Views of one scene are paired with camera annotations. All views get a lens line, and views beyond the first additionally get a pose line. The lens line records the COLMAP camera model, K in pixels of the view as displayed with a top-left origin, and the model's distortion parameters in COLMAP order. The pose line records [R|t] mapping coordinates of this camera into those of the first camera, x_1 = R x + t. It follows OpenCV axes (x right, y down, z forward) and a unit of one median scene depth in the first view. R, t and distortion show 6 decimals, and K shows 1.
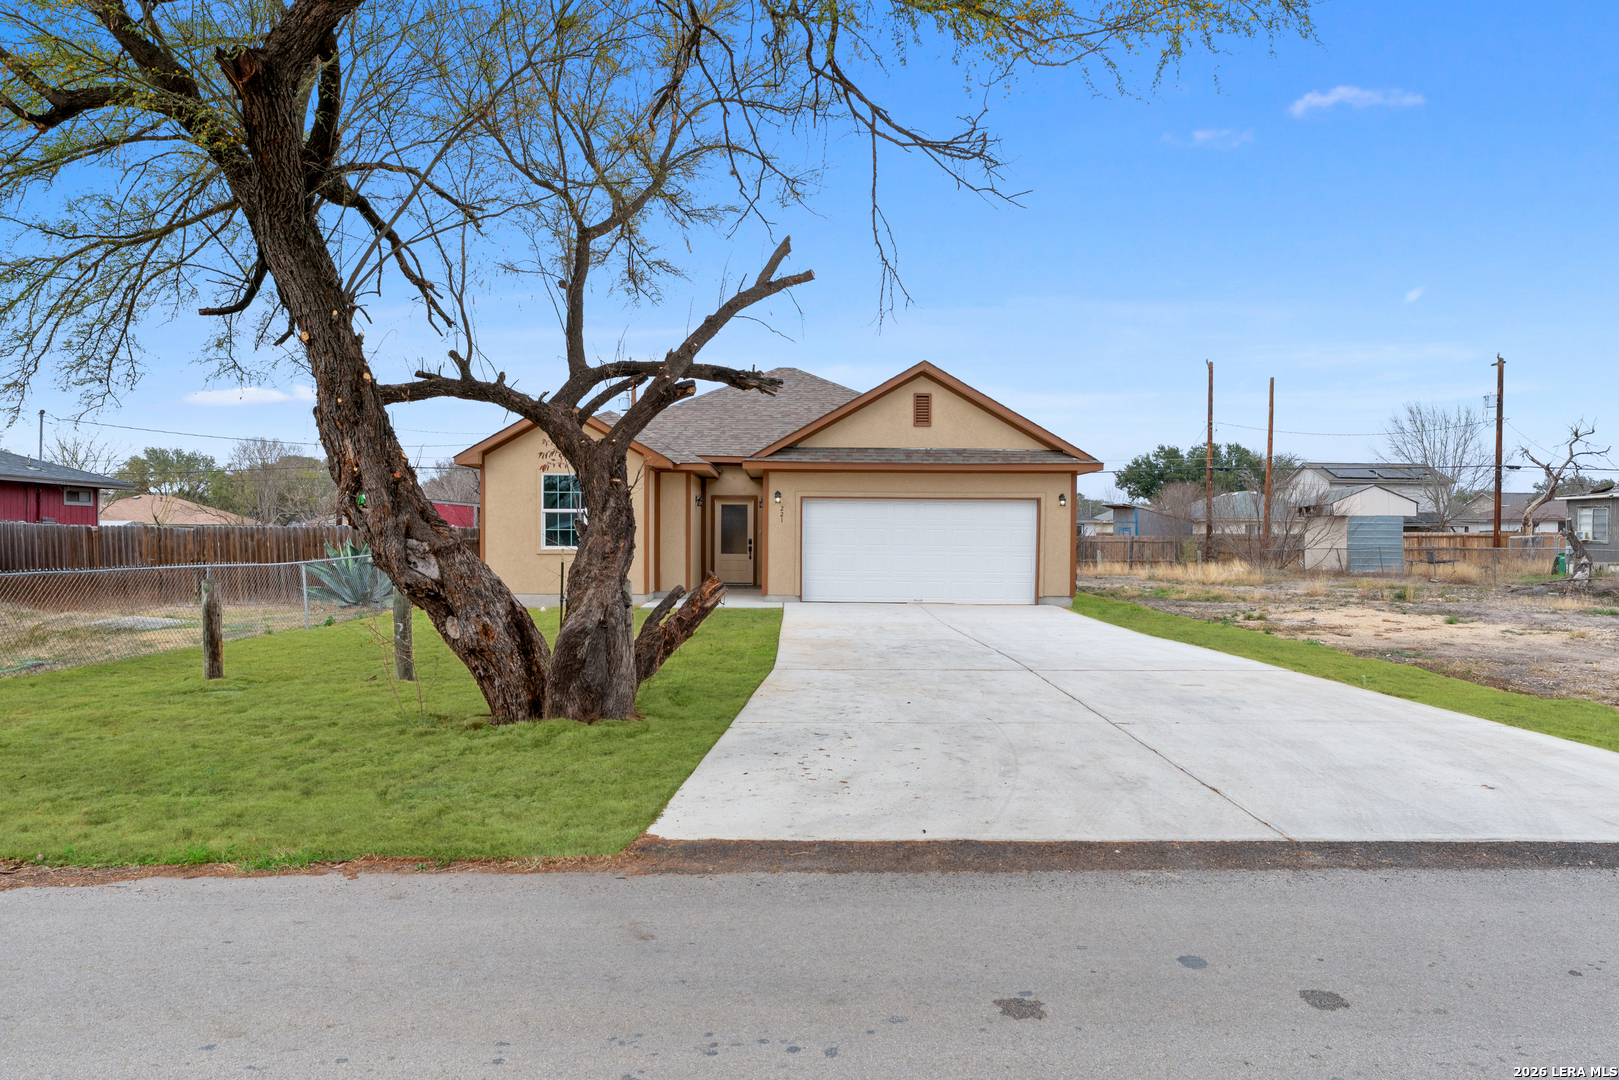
lens RADIAL K [[995.7, 0, 791.4], [0, 995.7, 563.7], [0, 0, 1]] dist [0.003241, -0.002691]
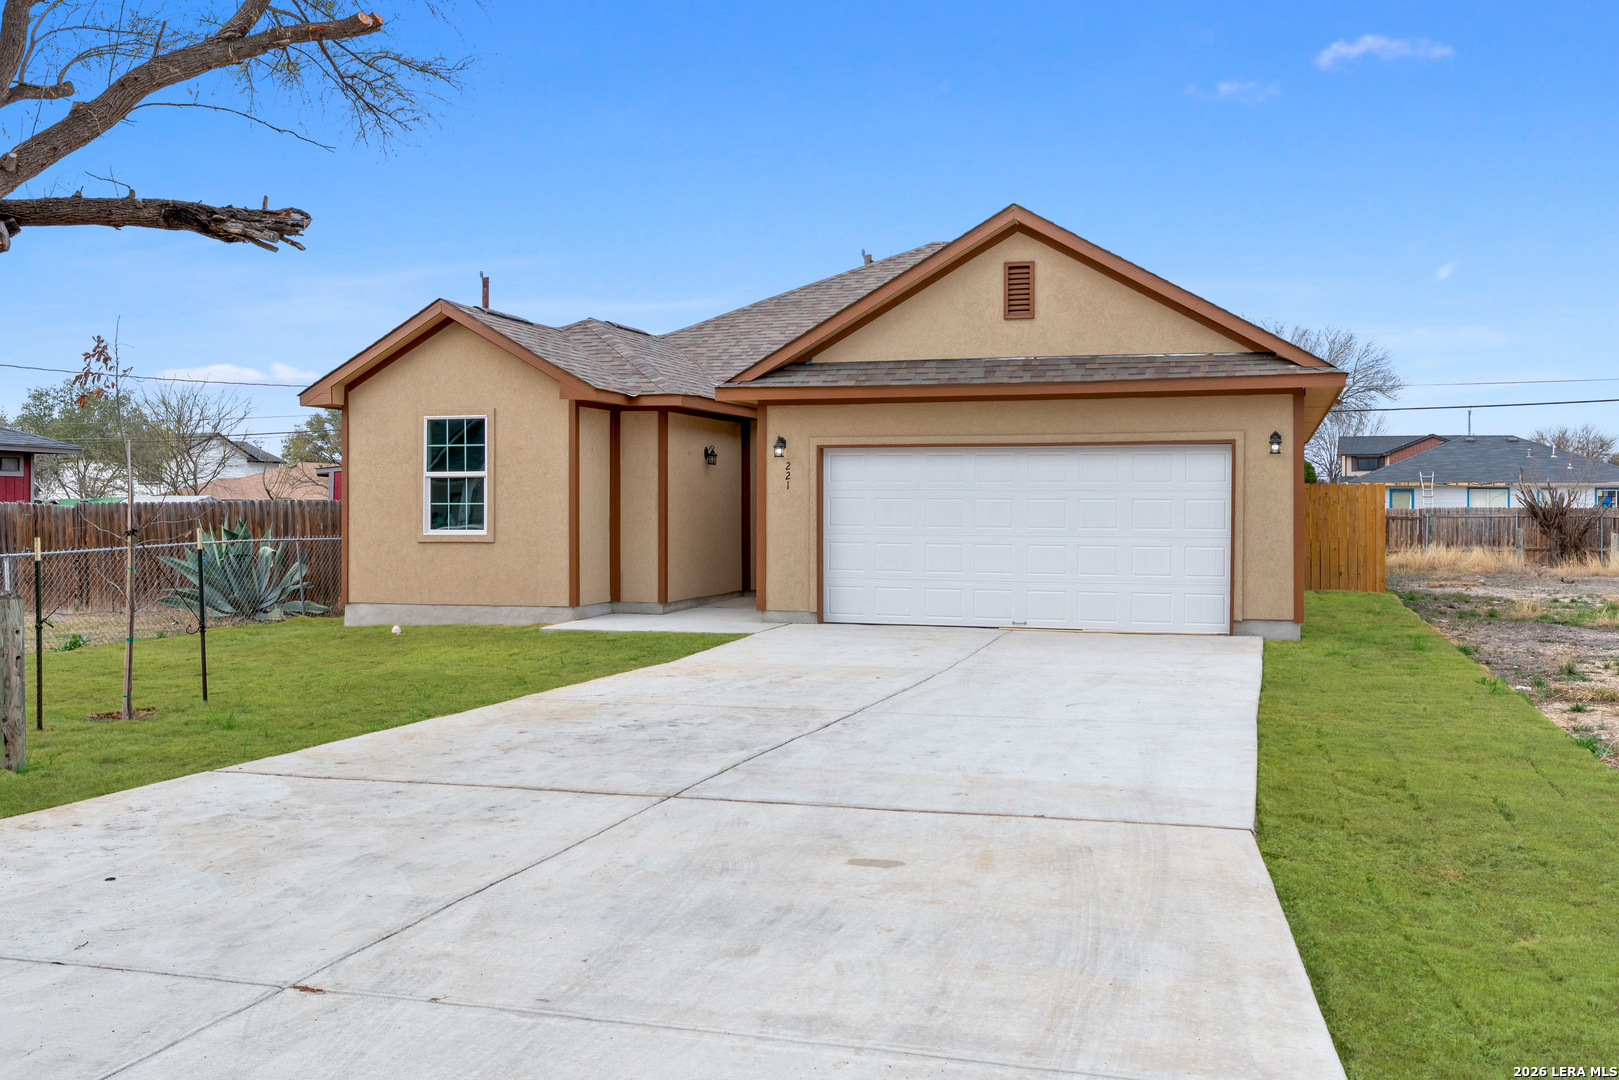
lens RADIAL K [[1422.3, 0, 851.5], [0, 1422.3, 499.1], [0, 0, 1]] dist [-0.028210, -0.009791]
pose [[0.963896, -0.007996, -0.266159, 0.254723], [-0.001615, 0.999355, -0.035874, -0.005123], [0.266274, 0.035008, 0.963261, 0.191824]]
